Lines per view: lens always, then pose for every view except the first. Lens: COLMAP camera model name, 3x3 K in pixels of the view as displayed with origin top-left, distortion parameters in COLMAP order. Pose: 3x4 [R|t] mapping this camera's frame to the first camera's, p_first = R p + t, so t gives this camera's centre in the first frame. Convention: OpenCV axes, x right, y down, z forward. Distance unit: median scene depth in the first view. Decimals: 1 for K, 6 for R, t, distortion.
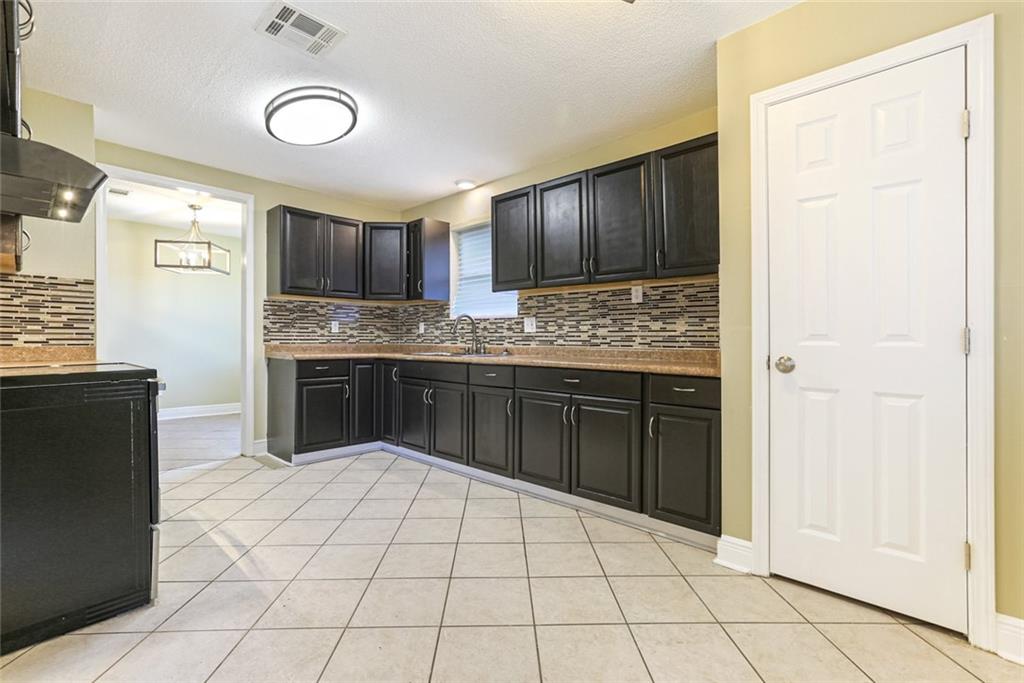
lens RADIAL K [[467.3, 0, 510.3], [0, 467.3, 337.1], [0, 0, 1]] dist [-0.022602, 0.020490]
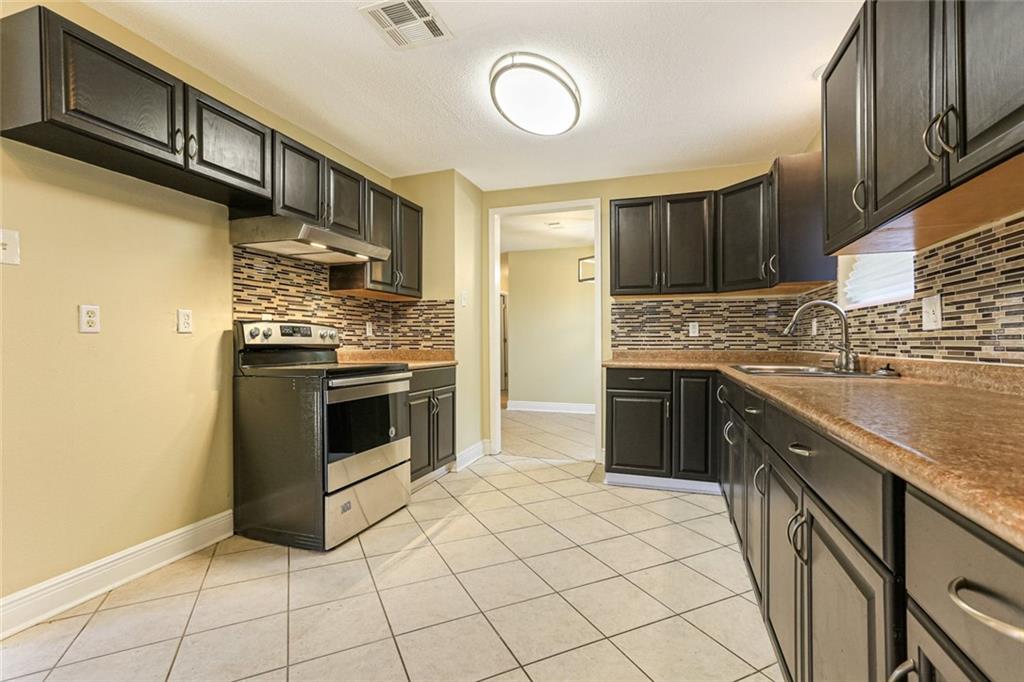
lens RADIAL K [[468.9, 0, 512.6], [0, 468.9, 342.9], [0, 0, 1]] dist [-0.021717, 0.020859]
pose [[0.414790, -0.002794, -0.909913, 0.274992], [0.004860, 0.999988, -0.000855, 0.001264], [0.909904, -0.004068, 0.414798, 0.429831]]
